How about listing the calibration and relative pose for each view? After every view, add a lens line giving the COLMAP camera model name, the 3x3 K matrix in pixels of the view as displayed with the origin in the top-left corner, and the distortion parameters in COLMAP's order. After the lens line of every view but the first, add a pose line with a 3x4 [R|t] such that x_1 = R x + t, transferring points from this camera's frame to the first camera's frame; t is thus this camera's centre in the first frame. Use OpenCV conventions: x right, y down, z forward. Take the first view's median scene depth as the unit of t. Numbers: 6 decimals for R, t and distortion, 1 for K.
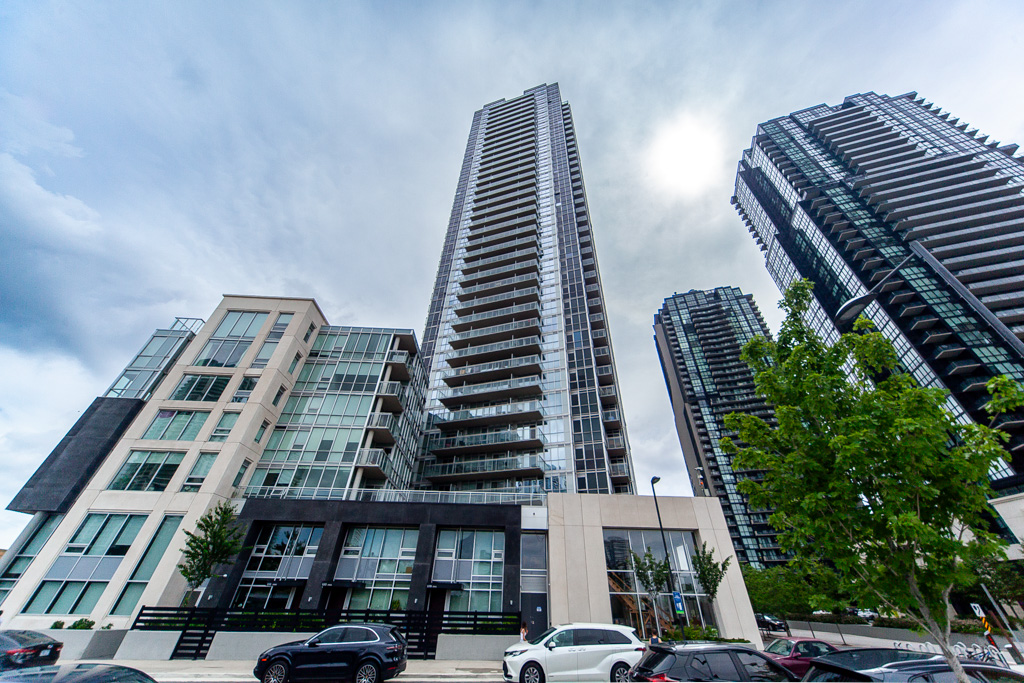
lens RADIAL K [[360.5, 0, 520.9], [0, 360.5, 332.7], [0, 0, 1]] dist [0.002039, 0.000234]
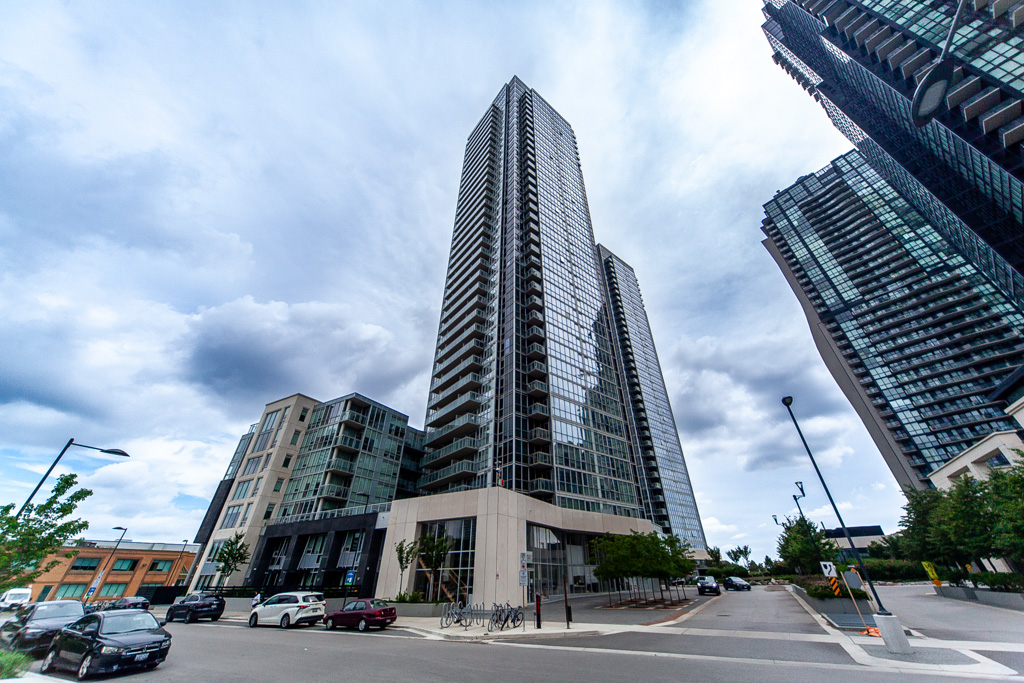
lens RADIAL K [[360.5, 0, 520.9], [0, 360.5, 332.7], [0, 0, 1]] dist [0.002039, 0.000234]
pose [[0.839348, -0.324332, -0.436238, 0.260259], [0.346916, 0.937433, -0.029471, 0.010632], [0.418502, -0.126602, 0.899349, 0.009692]]
